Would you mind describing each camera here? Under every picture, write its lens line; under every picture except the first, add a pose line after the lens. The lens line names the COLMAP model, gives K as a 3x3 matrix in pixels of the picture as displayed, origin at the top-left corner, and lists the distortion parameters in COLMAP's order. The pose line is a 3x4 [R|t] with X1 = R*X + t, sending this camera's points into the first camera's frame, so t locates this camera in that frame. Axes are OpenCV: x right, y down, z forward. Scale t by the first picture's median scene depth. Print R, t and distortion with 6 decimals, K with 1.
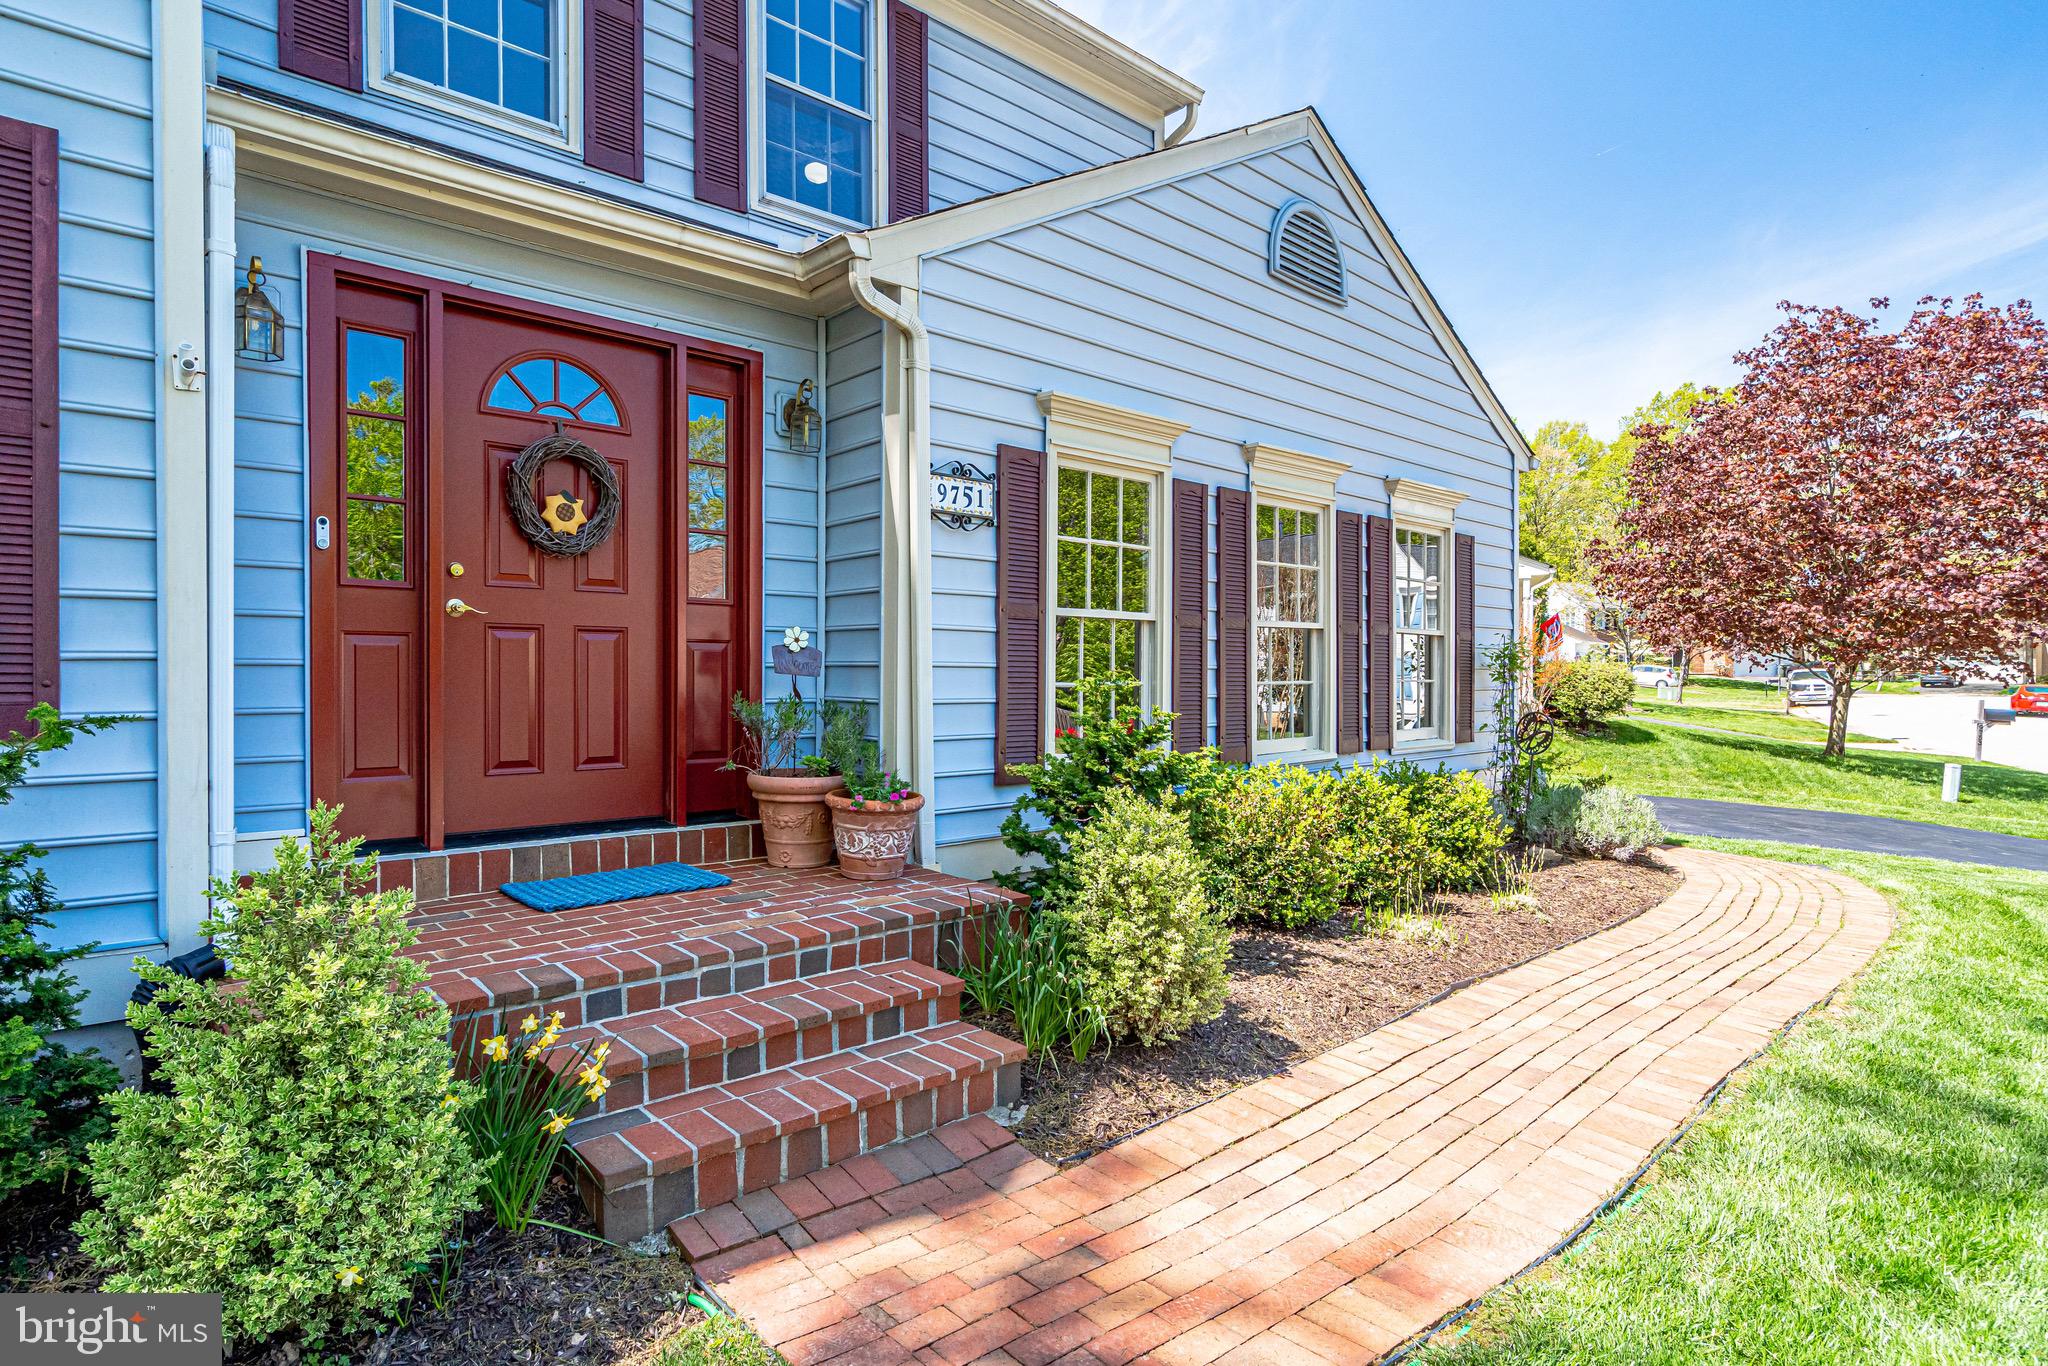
lens RADIAL K [[1077.7, 0, 1019.6], [0, 1077.7, 670.6], [0, 0, 1]] dist [-0.004082, -0.000230]
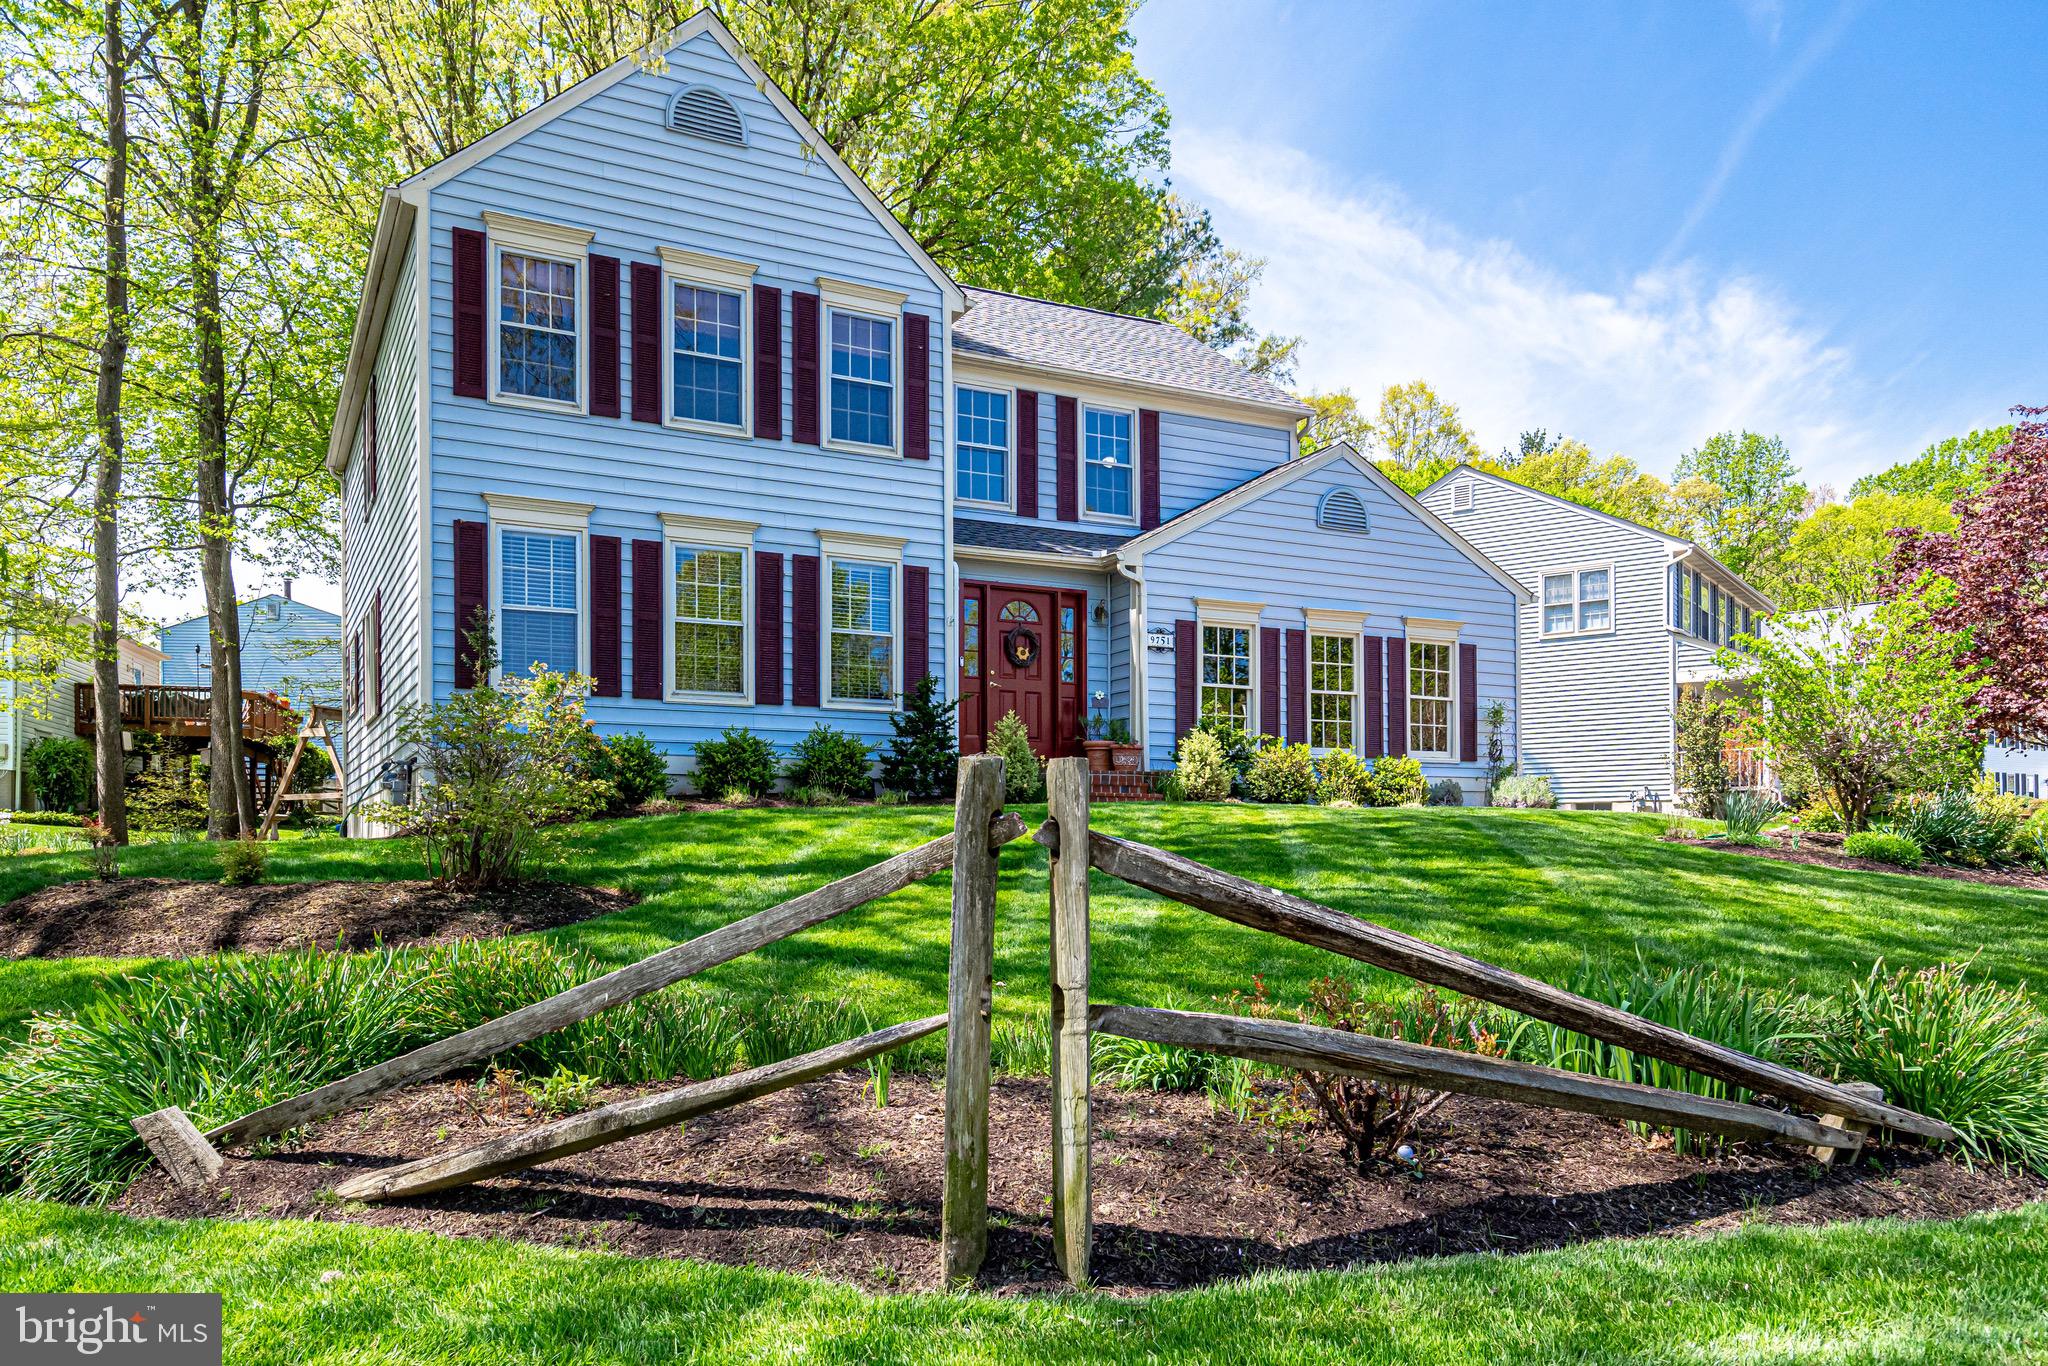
lens RADIAL K [[1478.0, 0, 1019.3], [0, 1478.0, 701.1], [0, 0, 1]] dist [0.006185, -0.003996]
pose [[0.966925, -0.027274, -0.253599, 0.528496], [0.002828, 0.995352, -0.096264, 0.336273], [0.255046, 0.092363, 0.962507, -2.576240]]
